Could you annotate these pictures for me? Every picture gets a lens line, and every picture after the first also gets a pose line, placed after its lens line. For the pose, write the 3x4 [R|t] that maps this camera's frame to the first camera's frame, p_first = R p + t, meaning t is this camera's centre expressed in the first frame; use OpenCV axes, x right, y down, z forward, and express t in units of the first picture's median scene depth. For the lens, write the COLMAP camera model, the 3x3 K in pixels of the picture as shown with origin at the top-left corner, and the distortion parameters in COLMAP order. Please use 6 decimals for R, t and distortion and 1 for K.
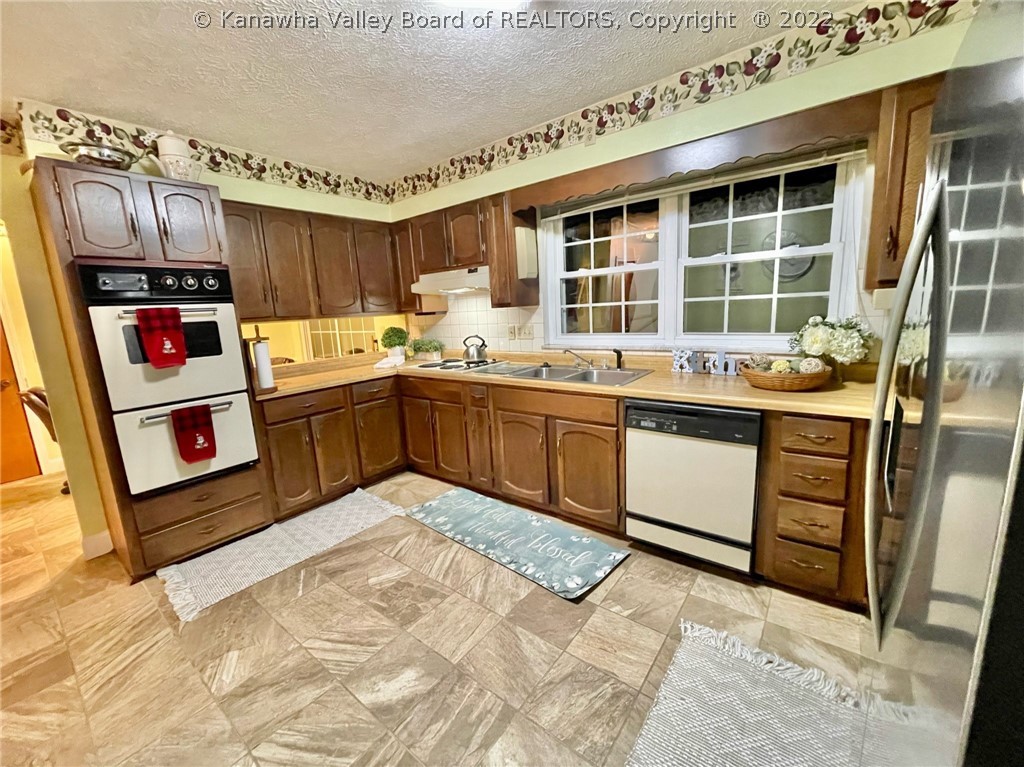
lens RADIAL K [[414.8, 0, 507.0], [0, 414.8, 381.5], [0, 0, 1]] dist [-0.001489, 0.000220]
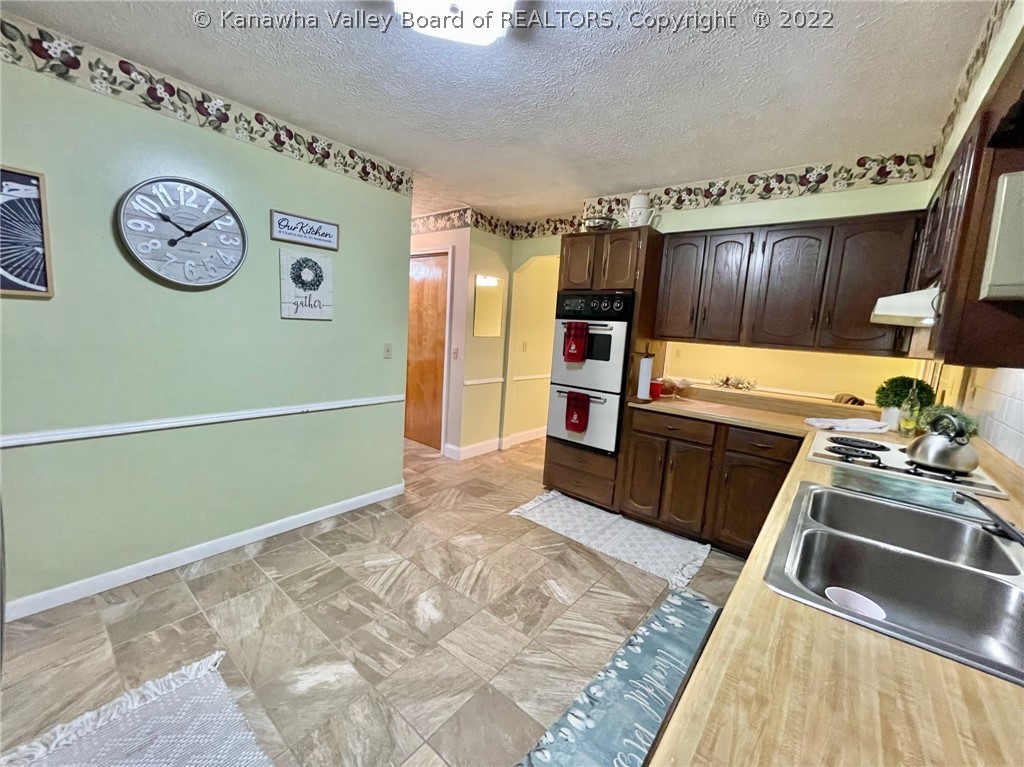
lens RADIAL K [[414.8, 0, 507.0], [0, 414.8, 381.5], [0, 0, 1]] dist [-0.001489, 0.000220]
pose [[-0.021997, 0.187856, -0.981950, 0.614799], [-0.232268, 0.954353, 0.187780, -0.182394], [0.972403, 0.232206, 0.022640, 0.725112]]
